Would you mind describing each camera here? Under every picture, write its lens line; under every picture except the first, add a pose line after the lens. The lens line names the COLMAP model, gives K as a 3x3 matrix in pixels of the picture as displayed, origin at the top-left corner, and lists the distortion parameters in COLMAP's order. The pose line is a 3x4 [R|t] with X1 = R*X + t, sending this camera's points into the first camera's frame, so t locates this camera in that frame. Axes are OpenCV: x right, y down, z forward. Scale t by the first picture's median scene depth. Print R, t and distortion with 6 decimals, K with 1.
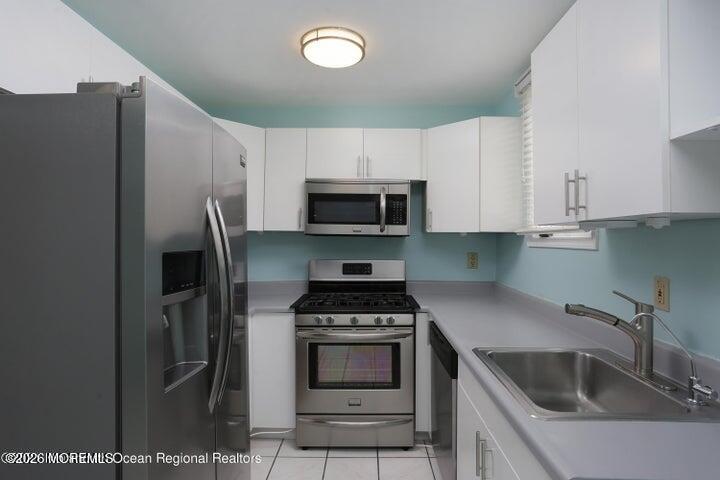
lens RADIAL K [[406.7, 0, 362.9], [0, 406.7, 241.4], [0, 0, 1]] dist [-0.034039, 0.010737]
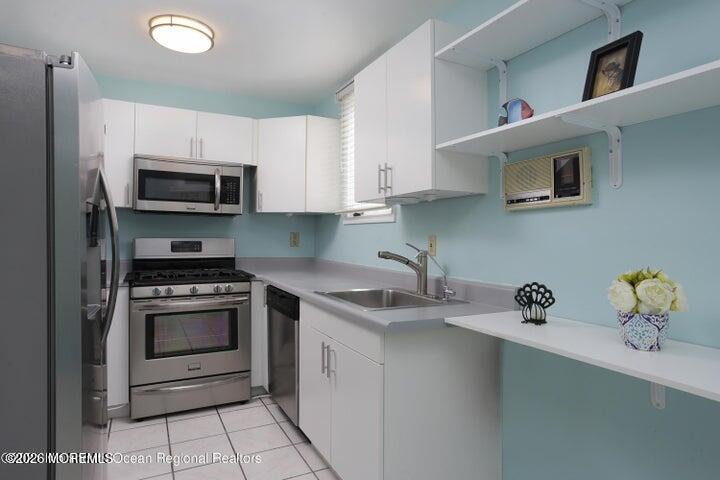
lens RADIAL K [[431.8, 0, 354.4], [0, 431.8, 236.3], [0, 0, 1]] dist [-0.035070, 0.009131]
pose [[0.897103, 0.012065, 0.441657, -0.145448], [-0.011289, 0.999927, -0.004386, 0.053950], [-0.441678, -0.001051, 0.897173, -0.203438]]
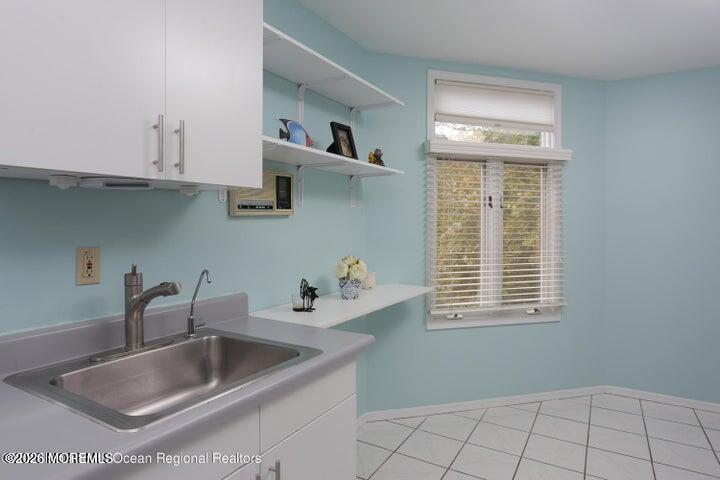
lens RADIAL K [[431.8, 0, 363.4], [0, 431.8, 233.9], [0, 0, 1]] dist [-0.035070, 0.009131]
pose [[-0.863204, -0.019724, 0.504471, -0.127742], [-0.008530, 0.999664, 0.024489, 0.017827], [-0.504784, 0.016835, -0.863082, 0.788372]]
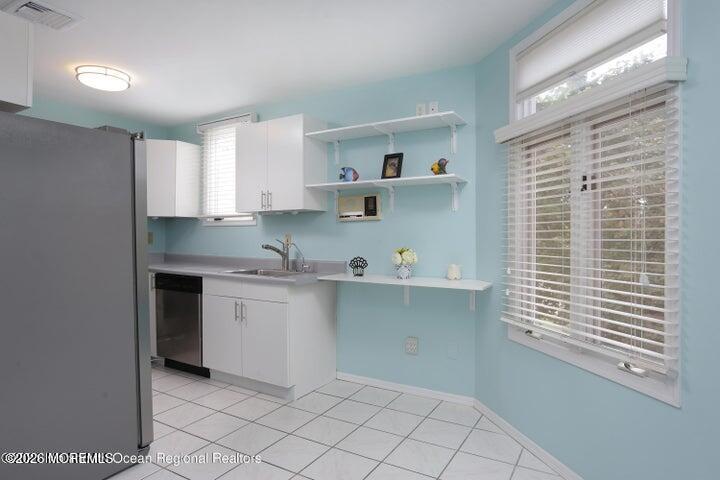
lens RADIAL K [[431.8, 0, 372.2], [0, 431.8, 235.2], [0, 0, 1]] dist [-0.035070, 0.009131]
pose [[0.505455, 0.010759, 0.862786, -0.710133], [-0.003373, 0.999939, -0.010493, 0.062698], [-0.862846, 0.002394, 0.505461, -0.444251]]
